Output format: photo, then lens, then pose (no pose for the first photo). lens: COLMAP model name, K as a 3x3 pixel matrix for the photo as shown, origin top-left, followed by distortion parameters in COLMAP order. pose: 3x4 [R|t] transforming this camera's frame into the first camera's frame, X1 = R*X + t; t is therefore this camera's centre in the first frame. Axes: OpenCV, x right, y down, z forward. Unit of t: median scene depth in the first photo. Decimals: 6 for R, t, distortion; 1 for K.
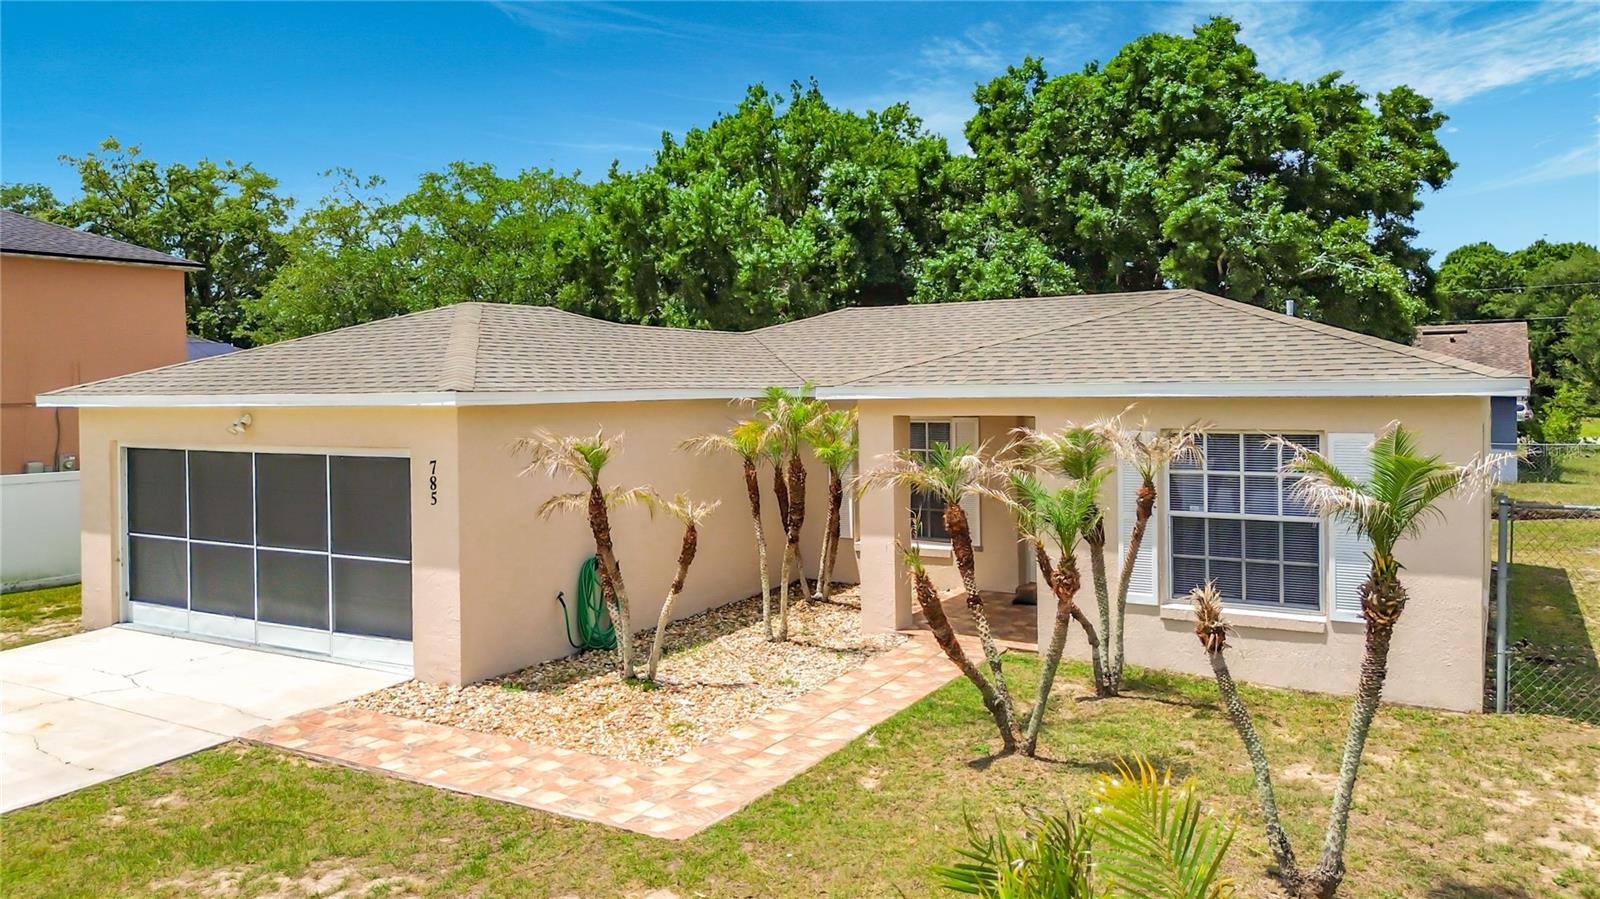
lens RADIAL K [[1158.3, 0, 777.5], [0, 1158.3, 394.6], [0, 0, 1]] dist [0.017369, -0.001378]
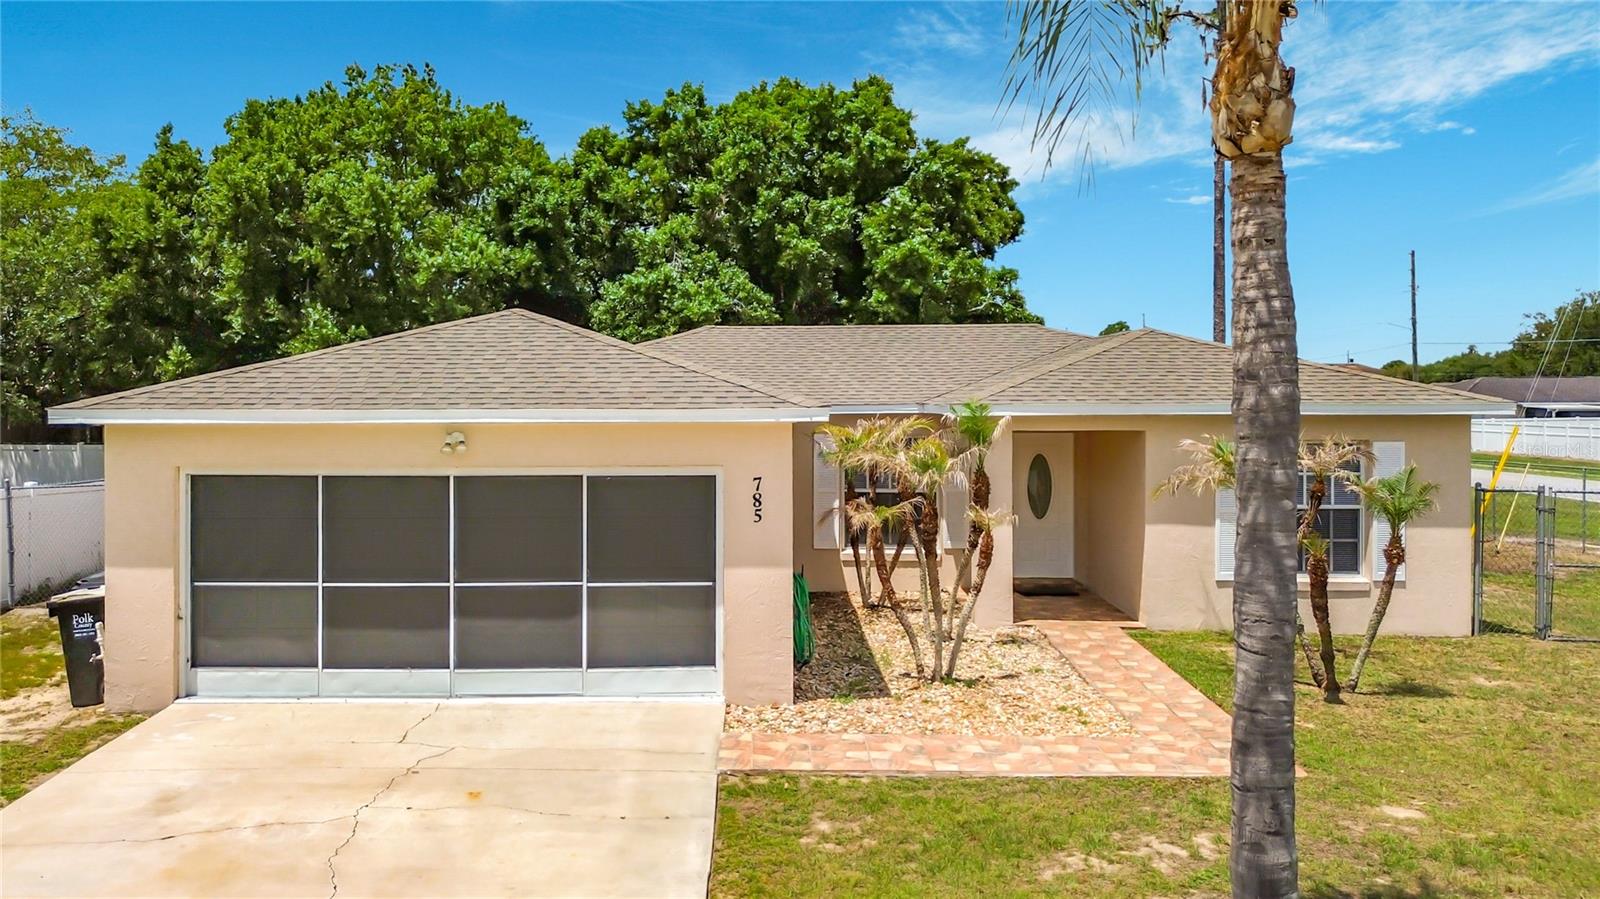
lens RADIAL K [[1242.2, 0, 730.0], [0, 1242.2, 401.7], [0, 0, 1]] dist [0.039164, -0.005089]
pose [[0.865269, 0.011431, 0.501177, -0.669173], [-0.006491, 0.999912, -0.011601, 0.004012], [-0.501266, 0.006785, 0.865267, 0.082491]]
